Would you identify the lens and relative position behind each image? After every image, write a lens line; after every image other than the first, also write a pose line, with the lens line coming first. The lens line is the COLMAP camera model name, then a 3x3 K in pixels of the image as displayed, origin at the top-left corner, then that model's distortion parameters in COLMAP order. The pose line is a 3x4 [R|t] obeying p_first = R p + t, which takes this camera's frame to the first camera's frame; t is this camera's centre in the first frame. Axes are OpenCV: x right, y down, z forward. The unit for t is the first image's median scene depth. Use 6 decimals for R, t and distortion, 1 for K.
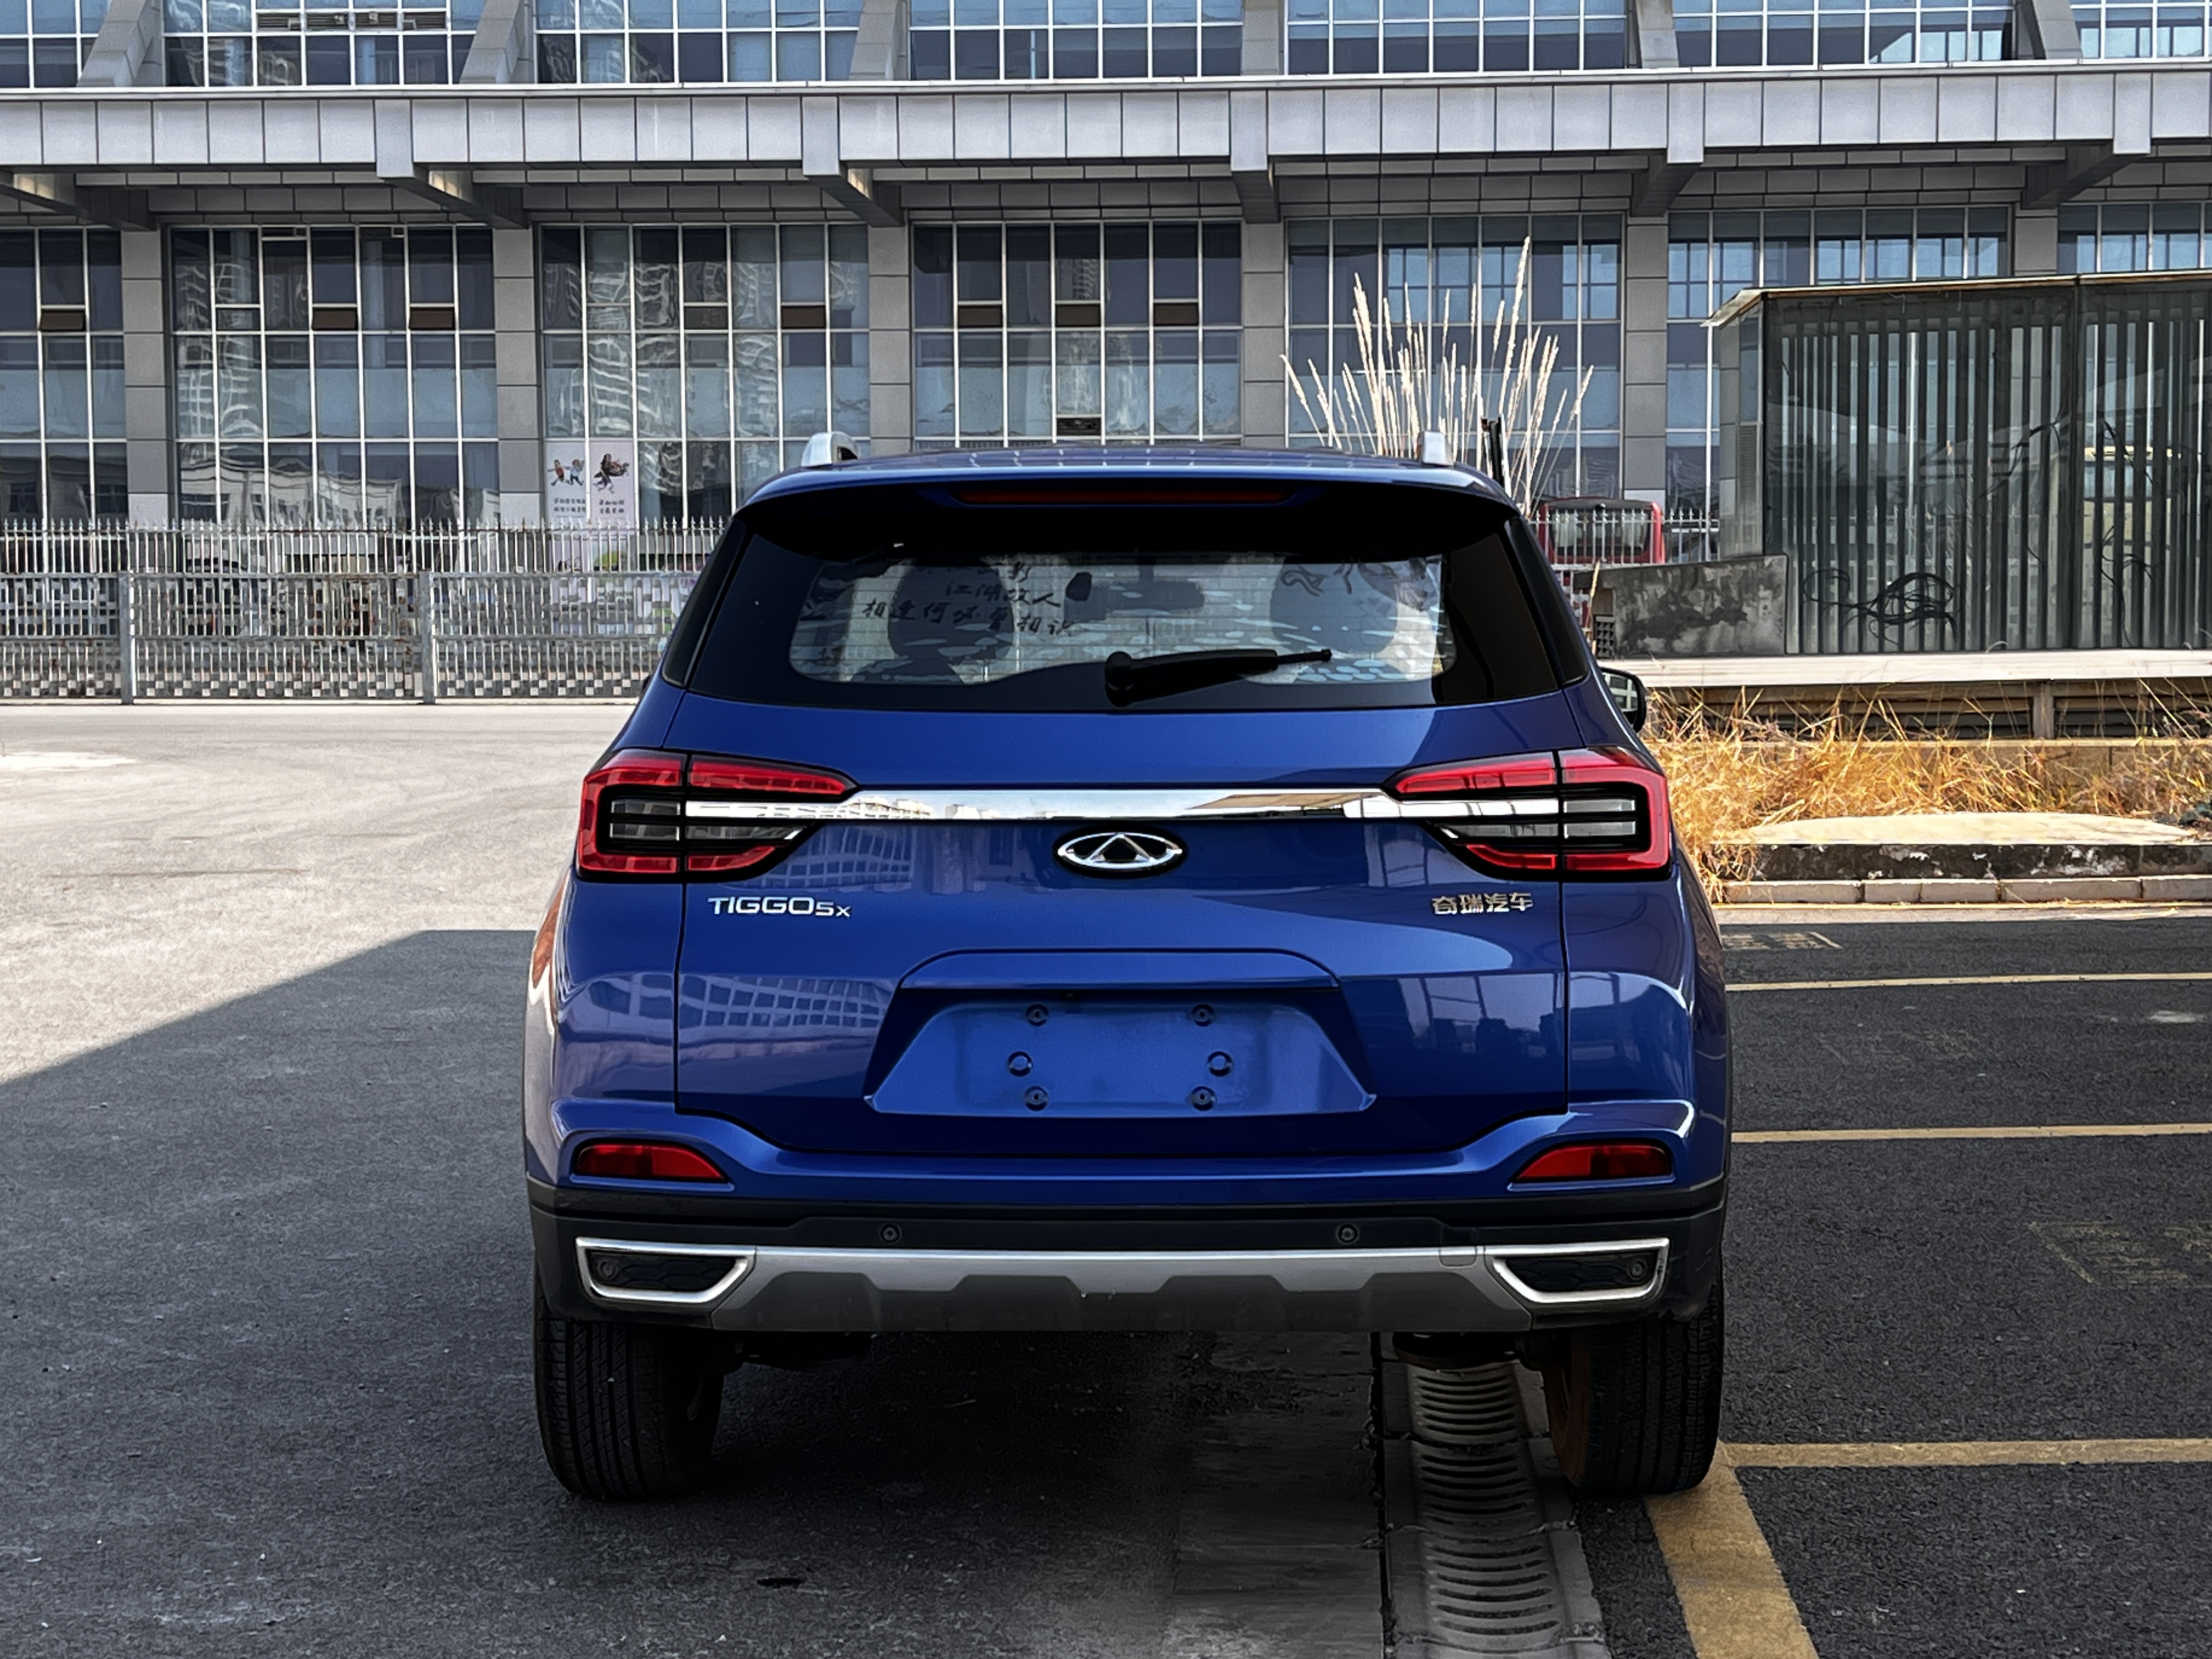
lens RADIAL K [[3592.7, 0, 1101.8], [0, 3592.7, 896.3], [0, 0, 1]] dist [0.100089, 0.000000]
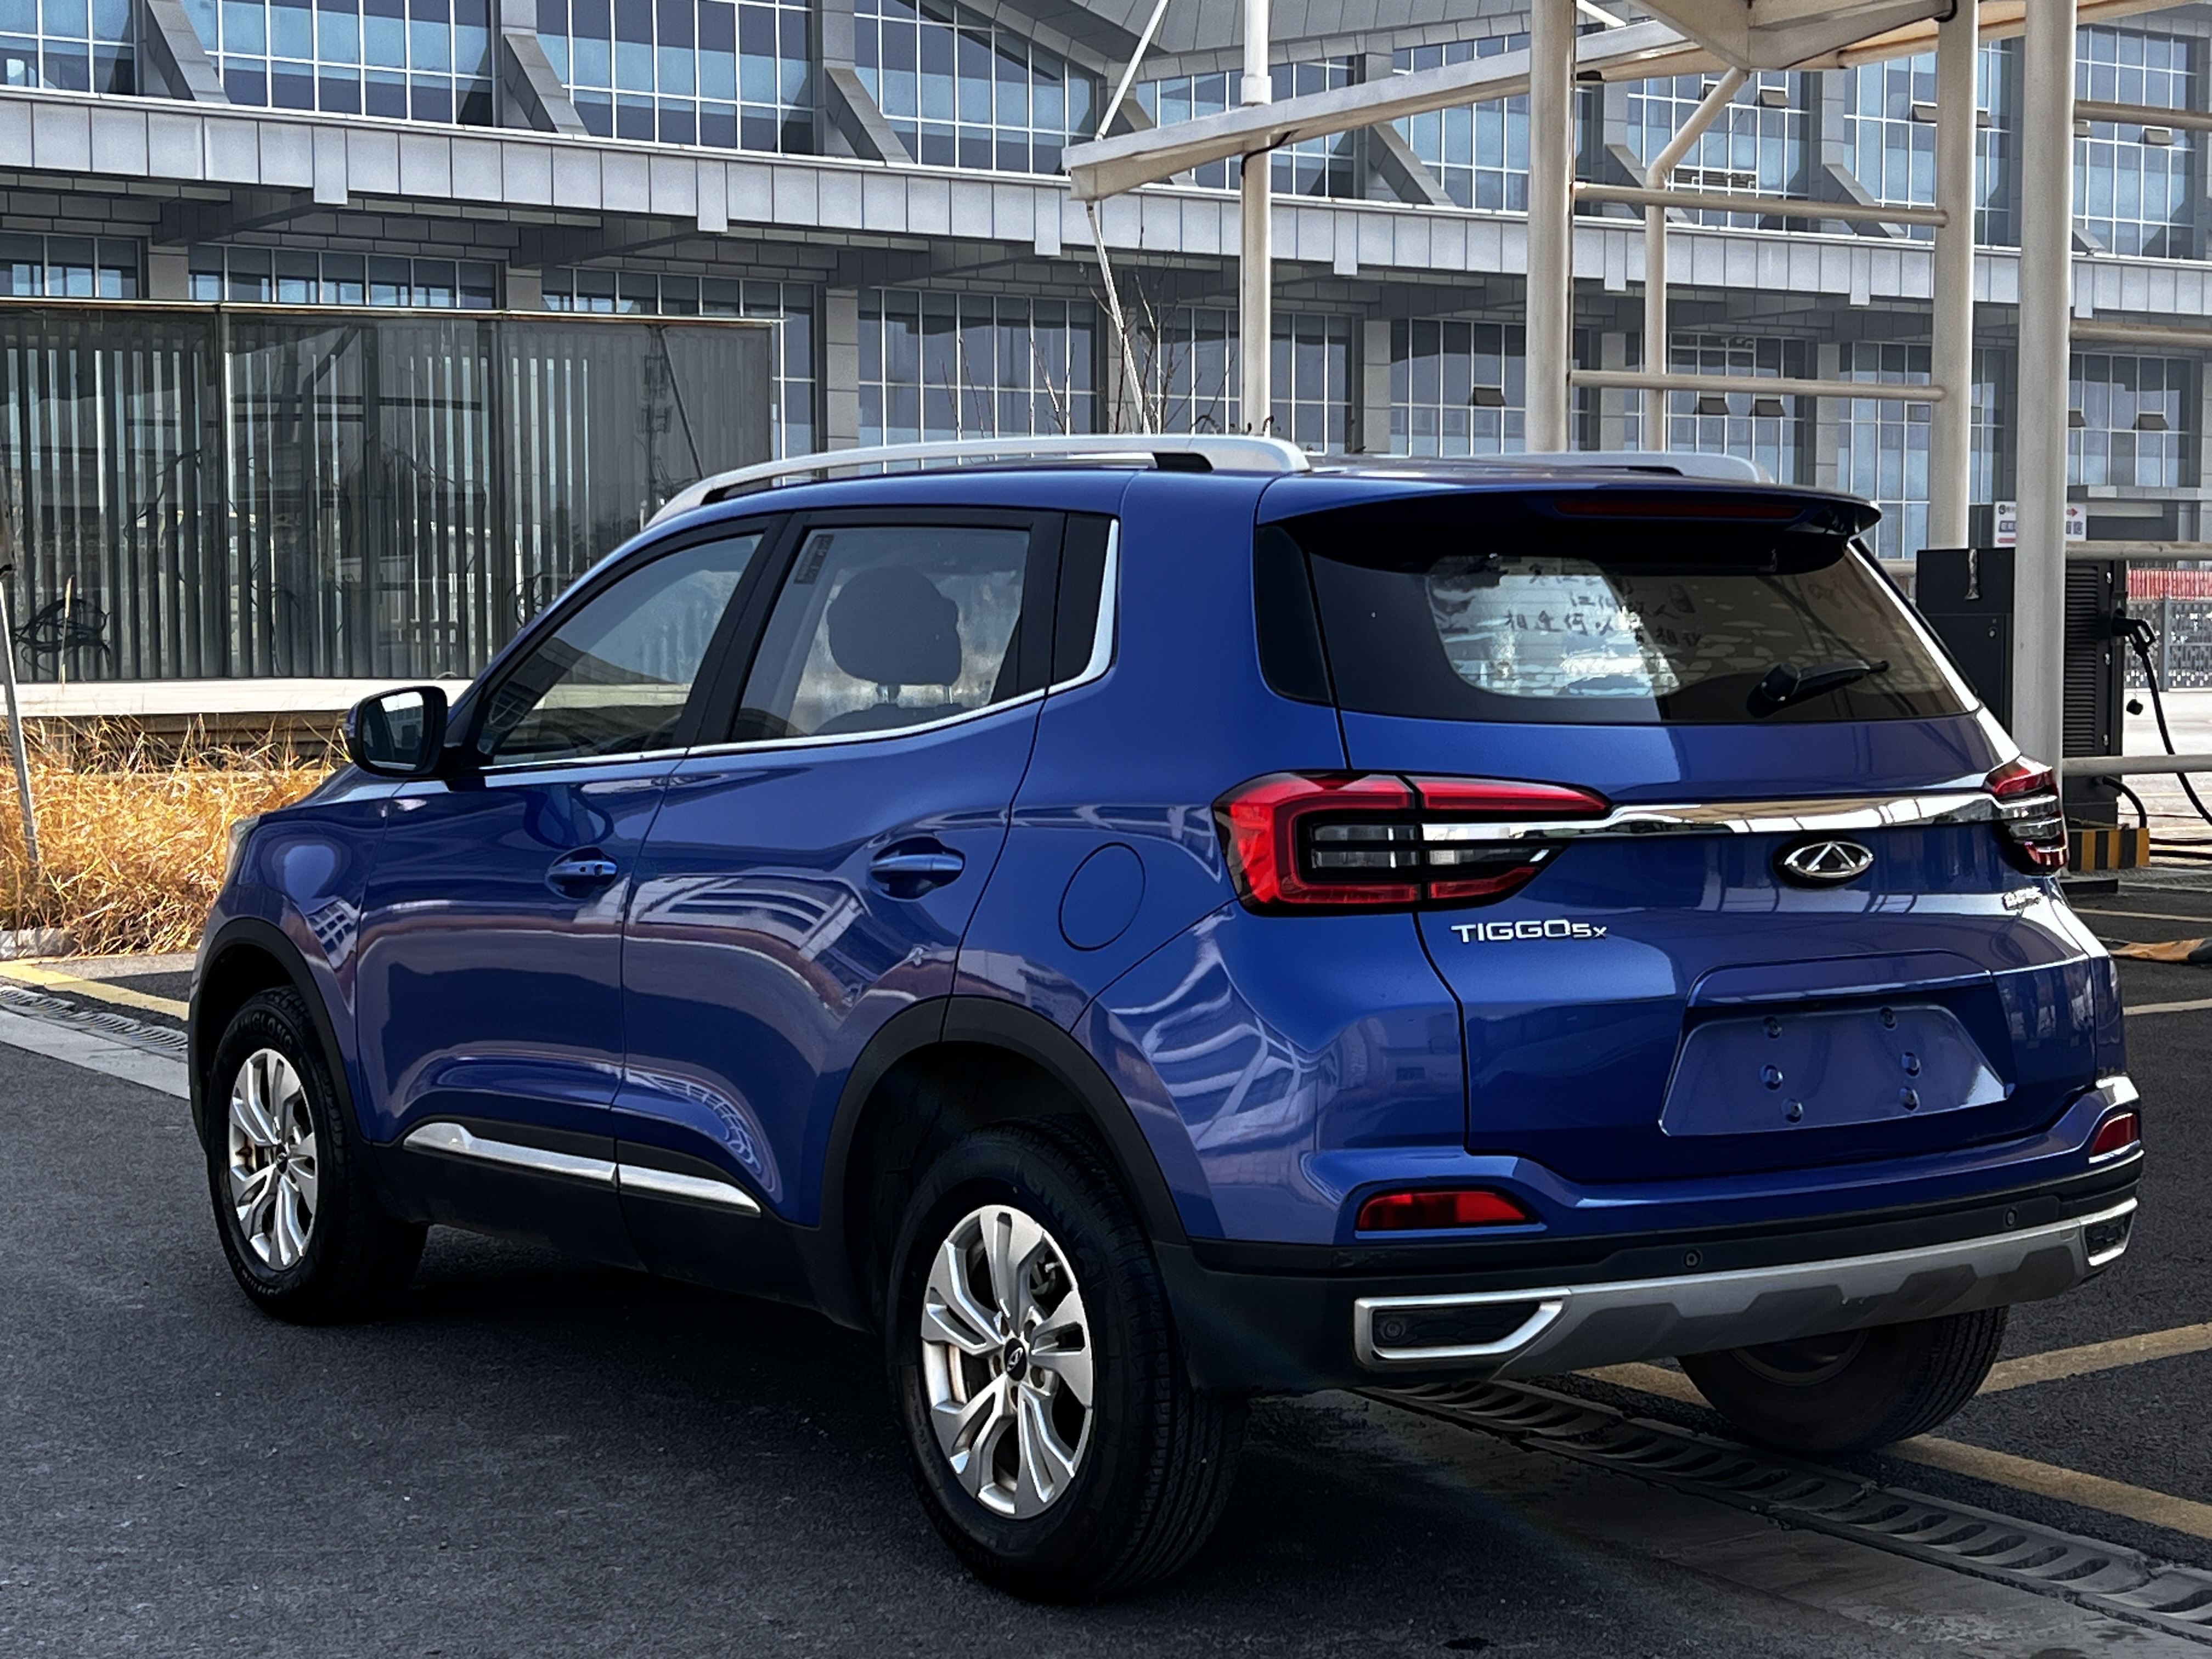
lens RADIAL K [[3592.7, 0, 1109.8], [0, 3592.7, 827.4], [0, 0, 1]] dist [0.100089, 0.000000]
pose [[0.814667, -0.027945, 0.579255, -0.698260], [0.043833, 0.998948, -0.013456, -0.015875], [-0.578270, 0.036353, 0.815035, 0.267509]]
